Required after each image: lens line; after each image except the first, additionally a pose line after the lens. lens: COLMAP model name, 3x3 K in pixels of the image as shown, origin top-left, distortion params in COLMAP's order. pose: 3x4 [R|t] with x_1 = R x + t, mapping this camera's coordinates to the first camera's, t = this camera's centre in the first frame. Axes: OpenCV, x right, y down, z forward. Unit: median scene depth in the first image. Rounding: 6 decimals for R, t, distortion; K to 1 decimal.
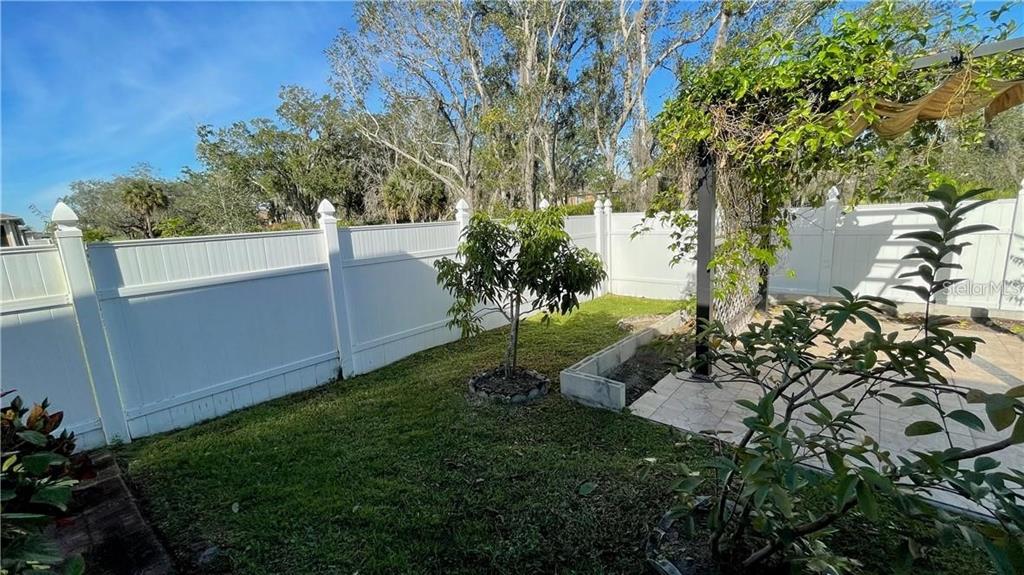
lens RADIAL K [[412.1, 0, 515.4], [0, 412.1, 285.0], [0, 0, 1]] dist [-0.001260, -0.000062]
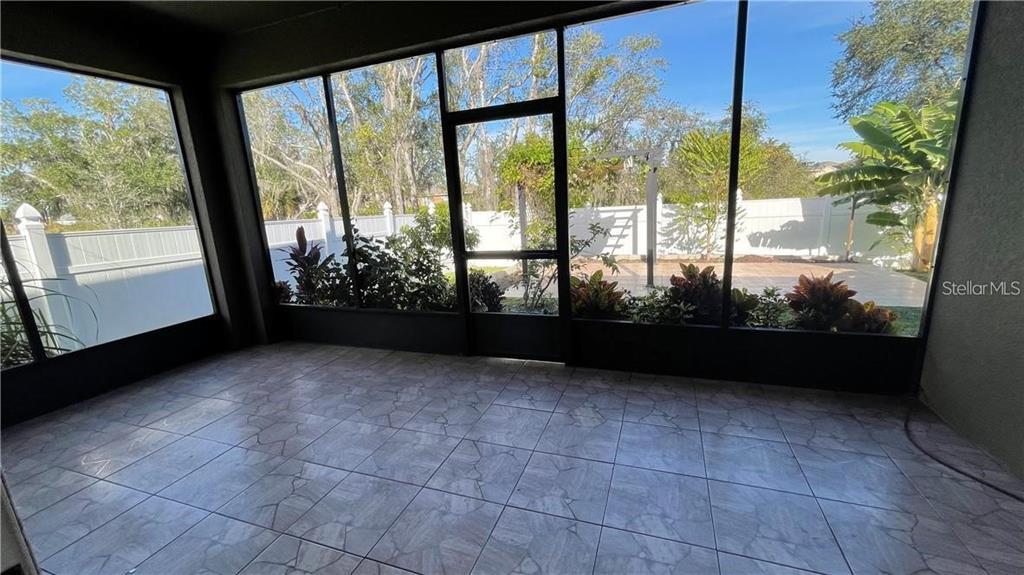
lens RADIAL K [[412.1, 0, 512.8], [0, 412.1, 291.0], [0, 0, 1]] dist [-0.001260, -0.000062]
pose [[0.933773, -0.064315, 0.352039, -0.124624], [0.059996, 0.997930, 0.023177, 0.063861], [-0.352801, -0.000521, 0.935698, -0.331614]]
